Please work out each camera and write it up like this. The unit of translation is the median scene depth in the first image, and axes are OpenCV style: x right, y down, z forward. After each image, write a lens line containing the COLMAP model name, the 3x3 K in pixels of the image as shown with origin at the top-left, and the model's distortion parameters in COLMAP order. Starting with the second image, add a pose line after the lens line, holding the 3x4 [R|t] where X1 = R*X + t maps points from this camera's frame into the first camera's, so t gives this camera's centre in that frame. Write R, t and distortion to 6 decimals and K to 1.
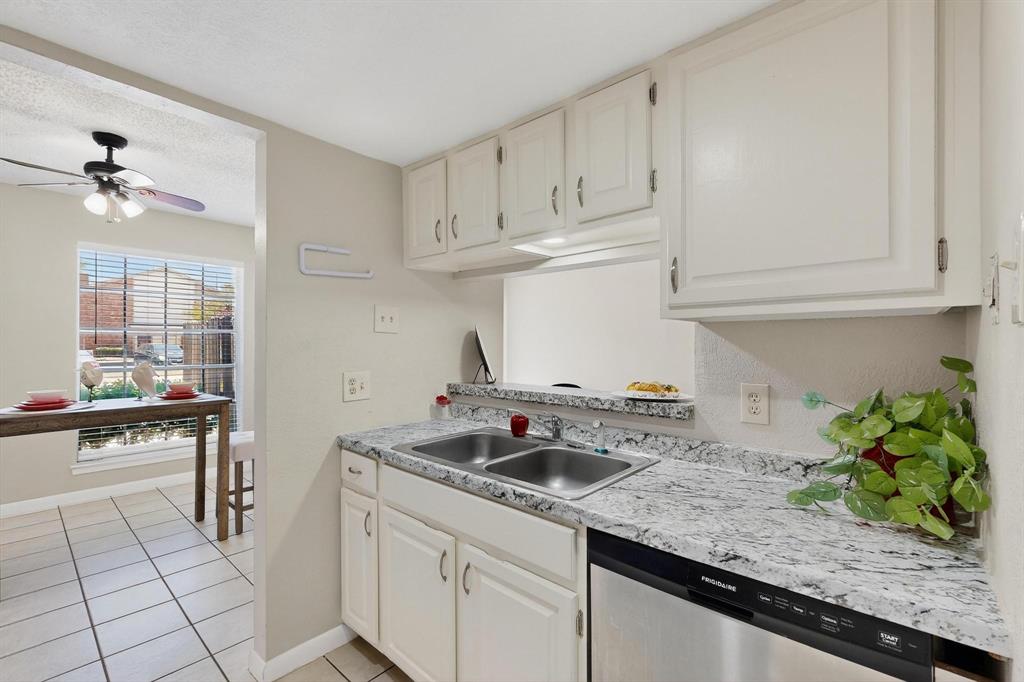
lens RADIAL K [[442.2, 0, 509.8], [0, 442.2, 342.3], [0, 0, 1]] dist [0.000820, 0.000044]
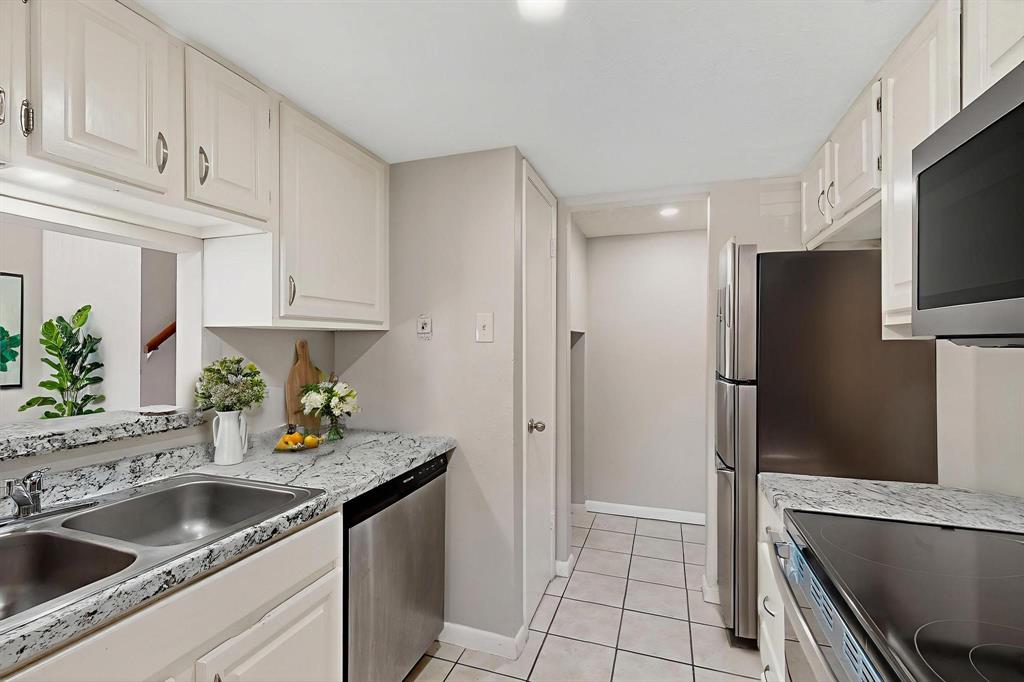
lens RADIAL K [[446.6, 0, 513.7], [0, 446.6, 344.4], [0, 0, 1]] dist [0.000839, 0.000067]
pose [[-0.388903, -0.004944, 0.921265, -0.981652], [-0.007077, 0.999972, 0.002379, -0.014030], [-0.921251, -0.005595, -0.388928, 0.928942]]
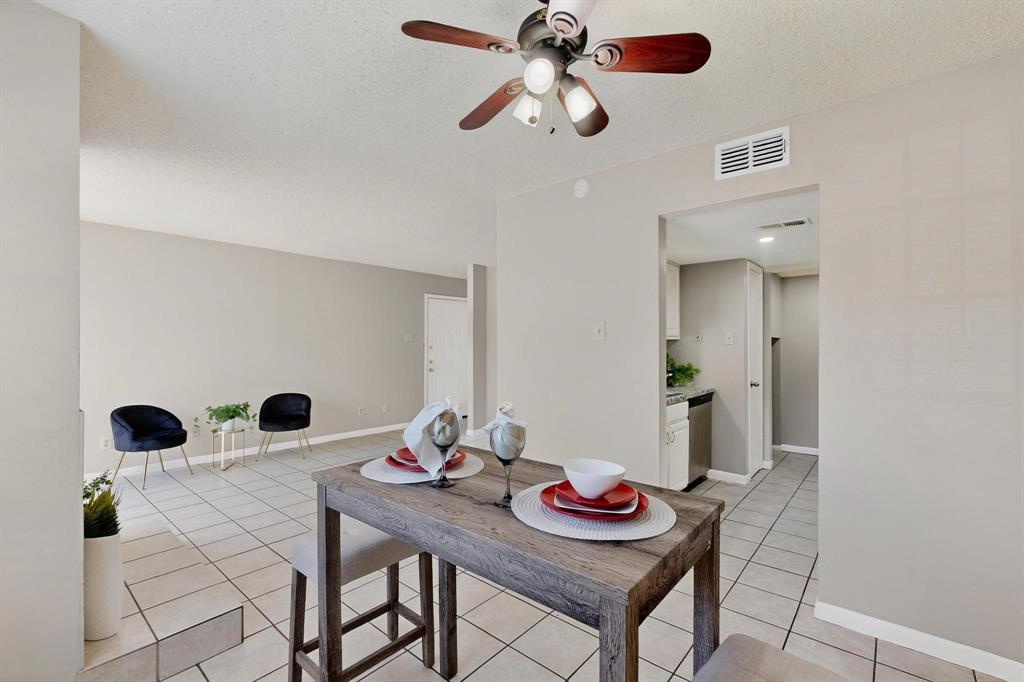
lens RADIAL K [[446.6, 0, 513.7], [0, 446.6, 344.4], [0, 0, 1]] dist [0.000839, 0.000067]
pose [[-0.017043, -0.005859, 0.999838, -3.075470], [-0.003059, 0.999978, 0.005807, -0.038704], [-0.999850, -0.002960, -0.017060, 2.224173]]
